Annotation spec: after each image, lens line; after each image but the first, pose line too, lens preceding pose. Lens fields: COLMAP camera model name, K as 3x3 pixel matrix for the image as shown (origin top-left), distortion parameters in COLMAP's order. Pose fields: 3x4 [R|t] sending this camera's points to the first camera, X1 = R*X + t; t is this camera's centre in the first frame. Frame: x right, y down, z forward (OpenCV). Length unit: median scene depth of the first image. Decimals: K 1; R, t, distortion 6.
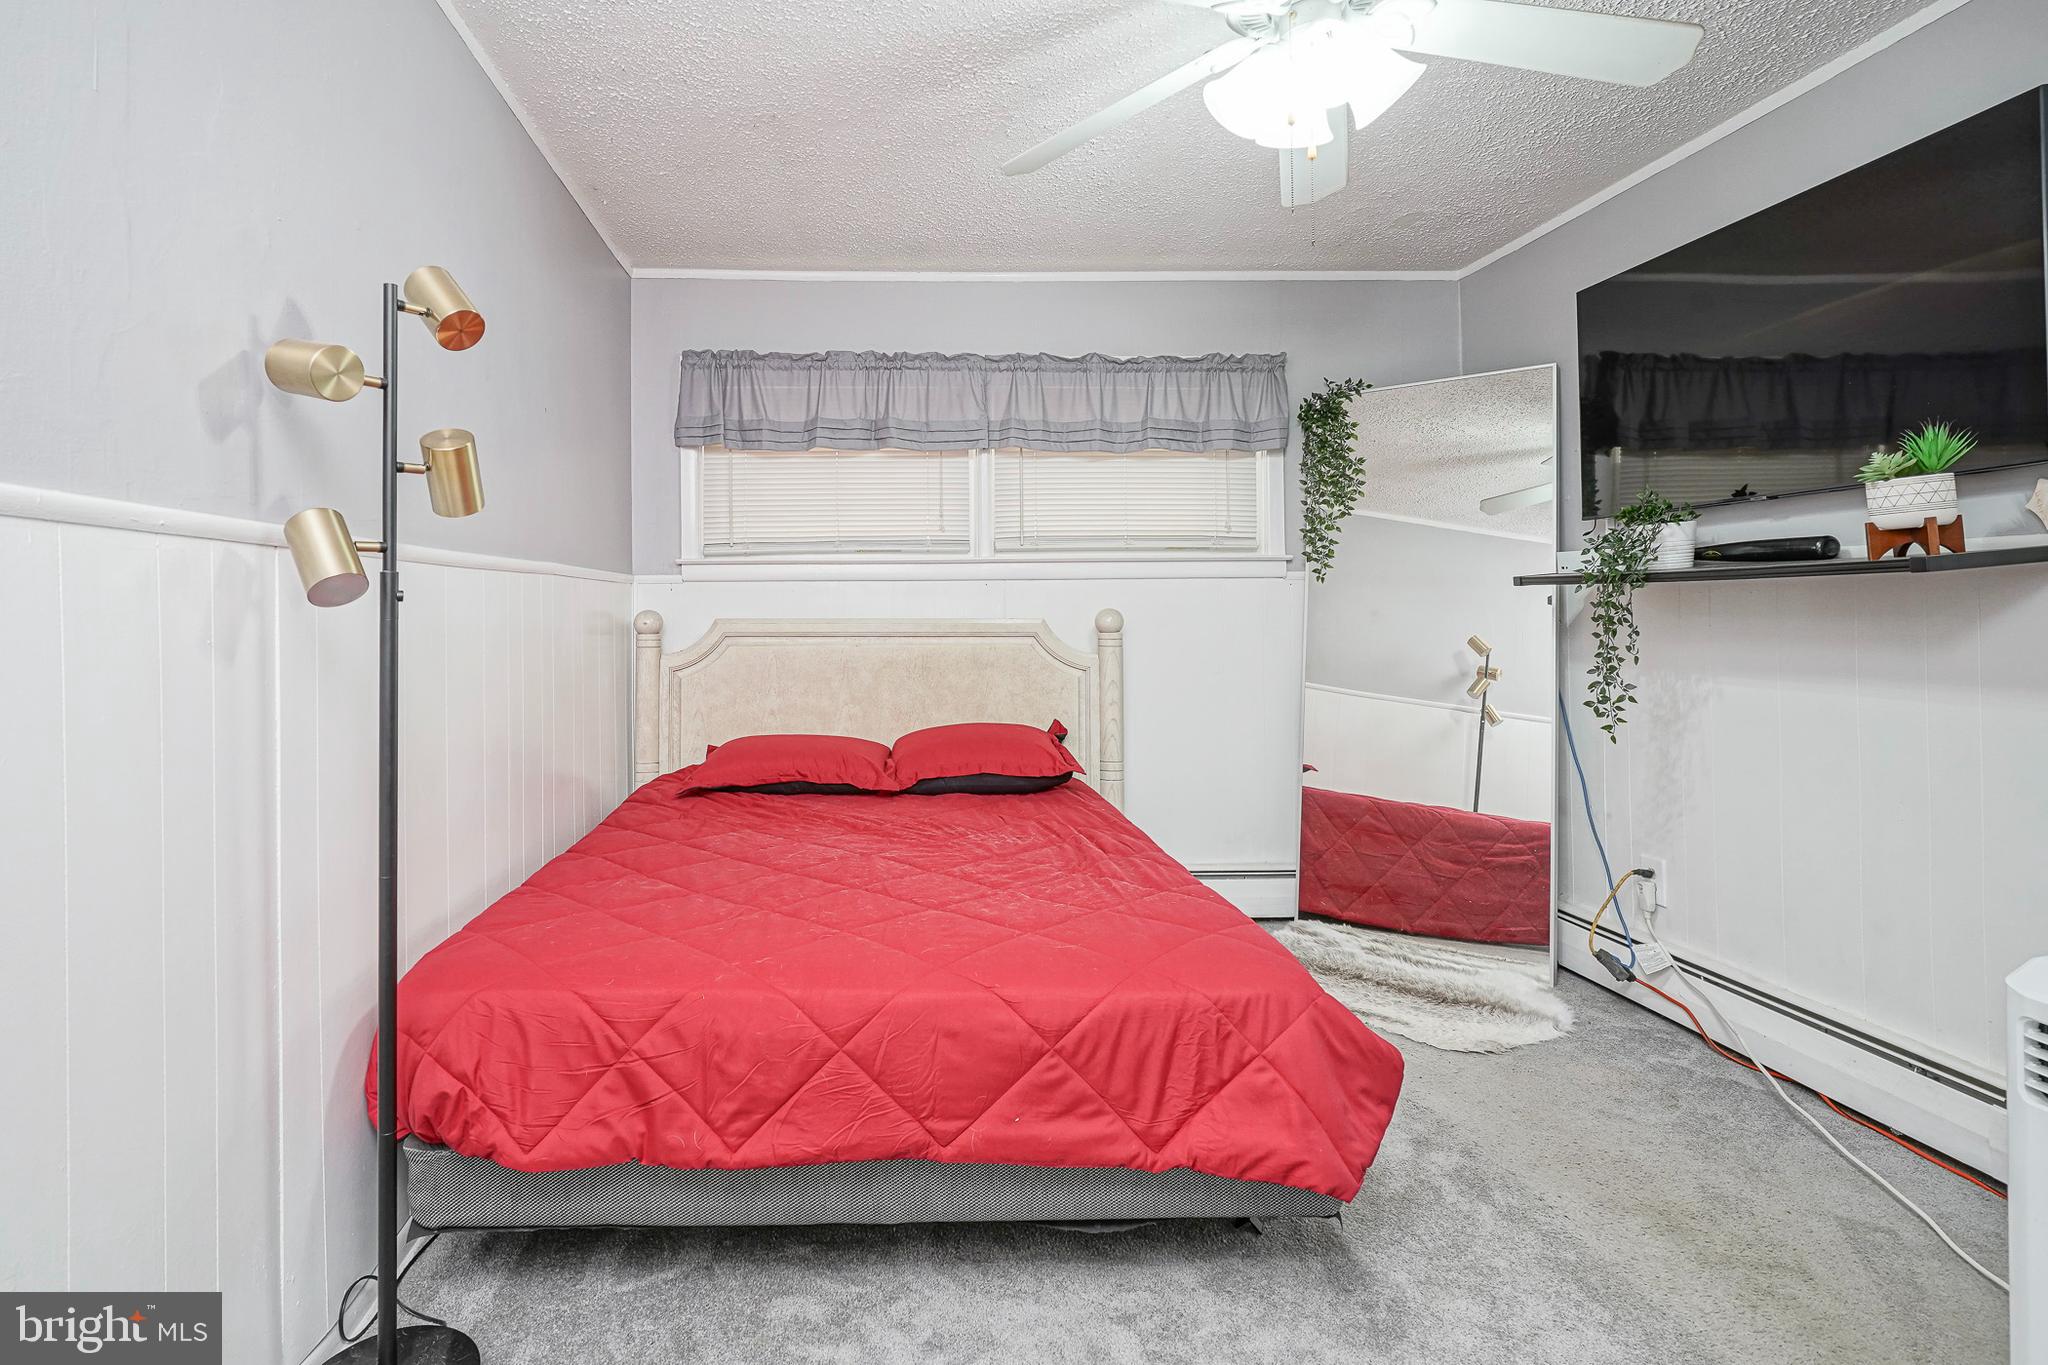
lens RADIAL K [[1001.1, 0, 1008.3], [0, 1001.1, 674.6], [0, 0, 1]] dist [-0.000723, 0.003340]
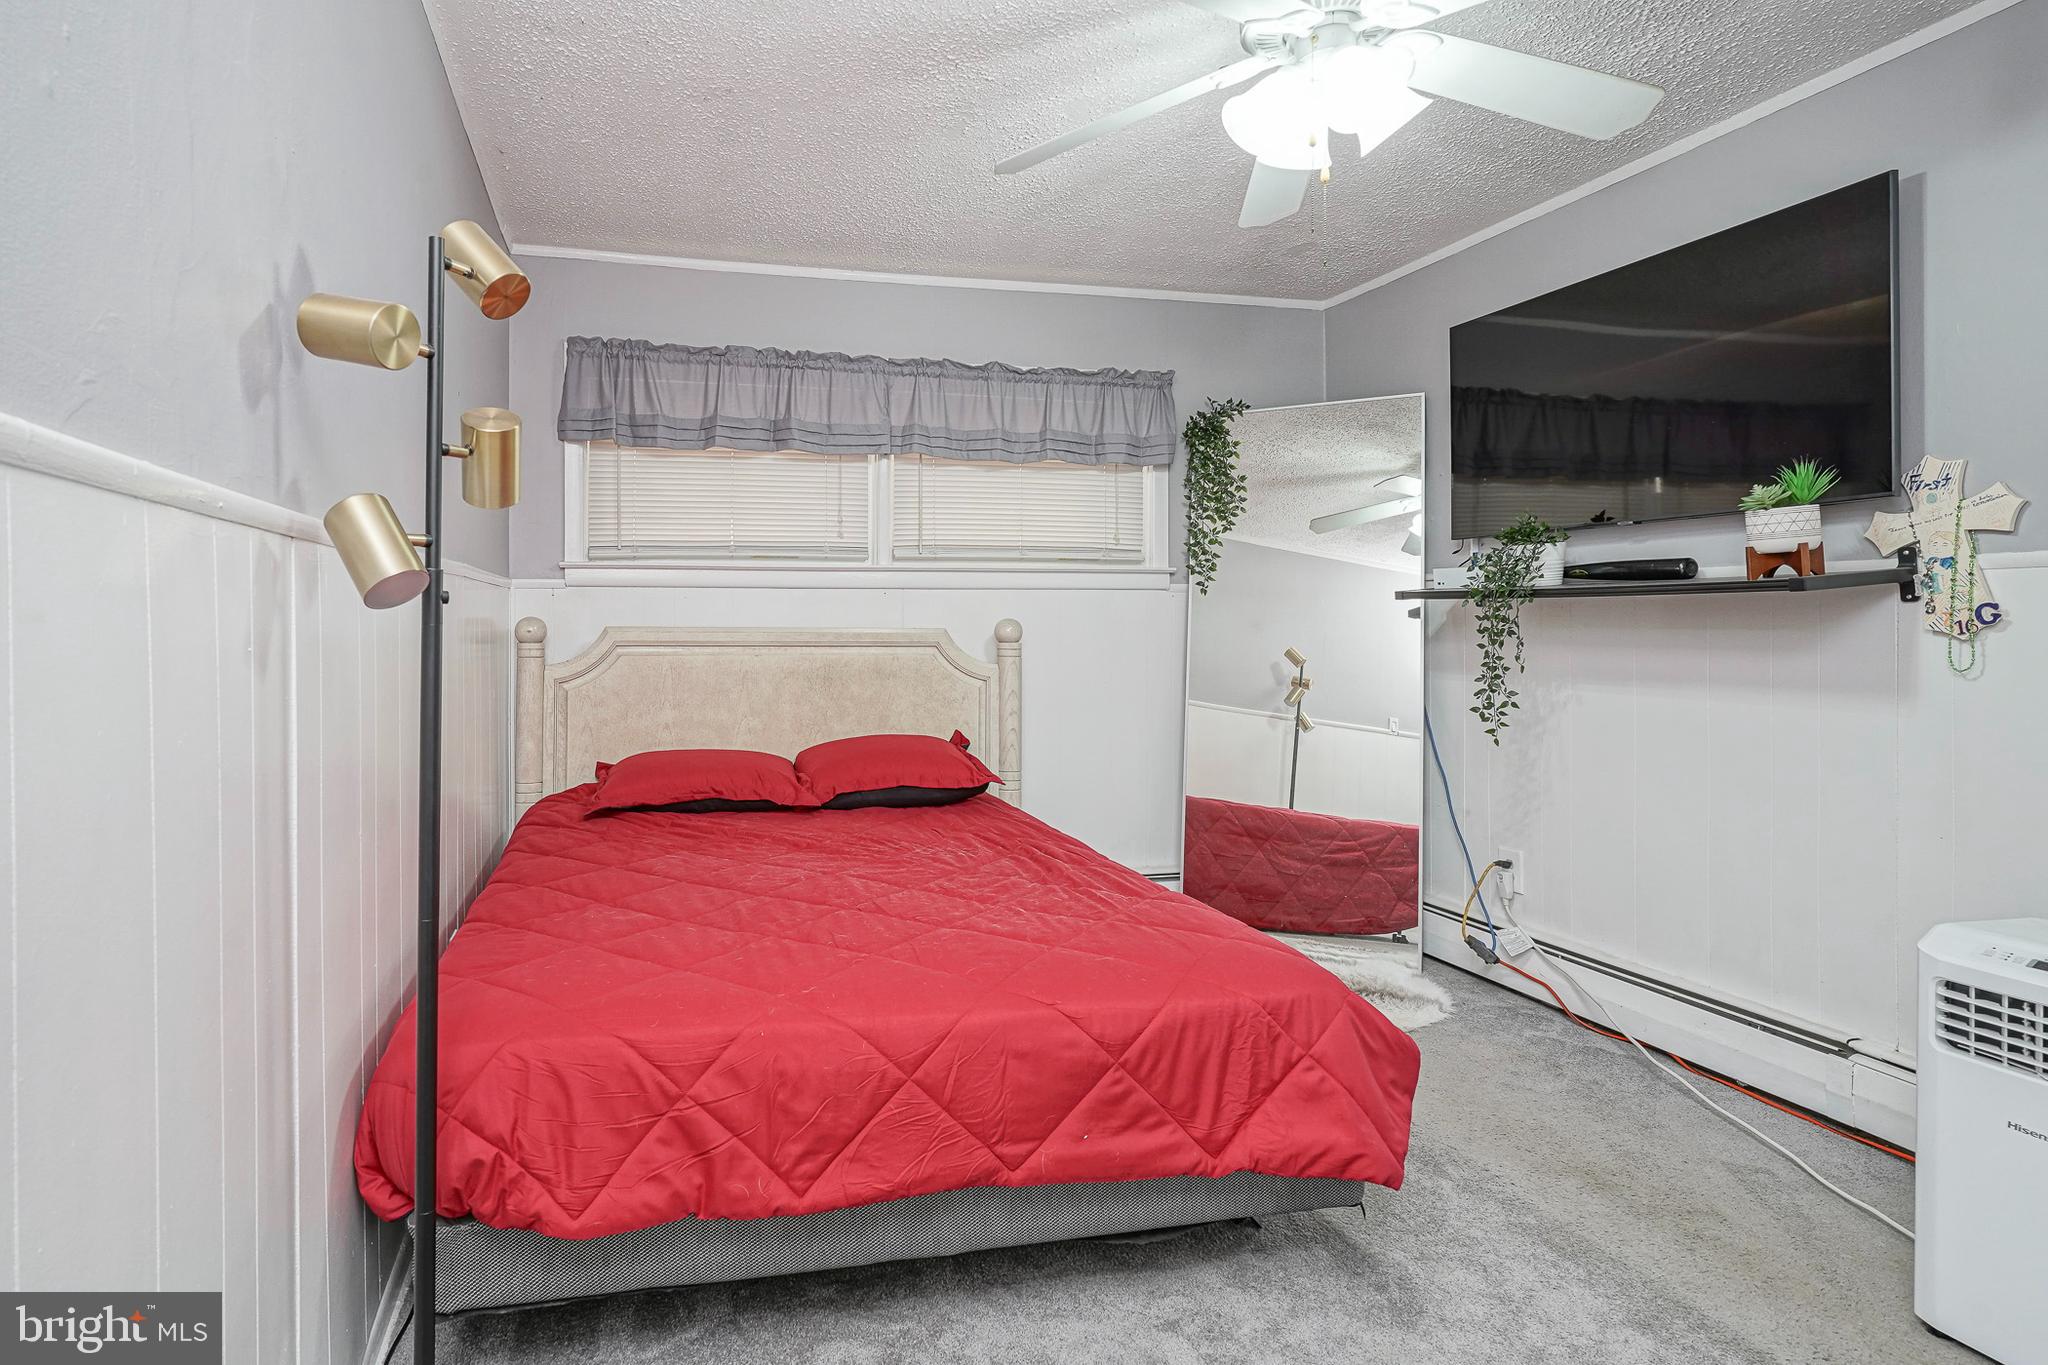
lens RADIAL K [[1001.1, 0, 1021.8], [0, 1001.1, 692.9], [0, 0, 1]] dist [-0.000723, 0.003340]
pose [[0.985273, -0.005788, 0.170892, -0.114894], [0.004431, 0.999956, 0.008319, -0.000129], [-0.170933, -0.007440, 0.985255, 0.023561]]
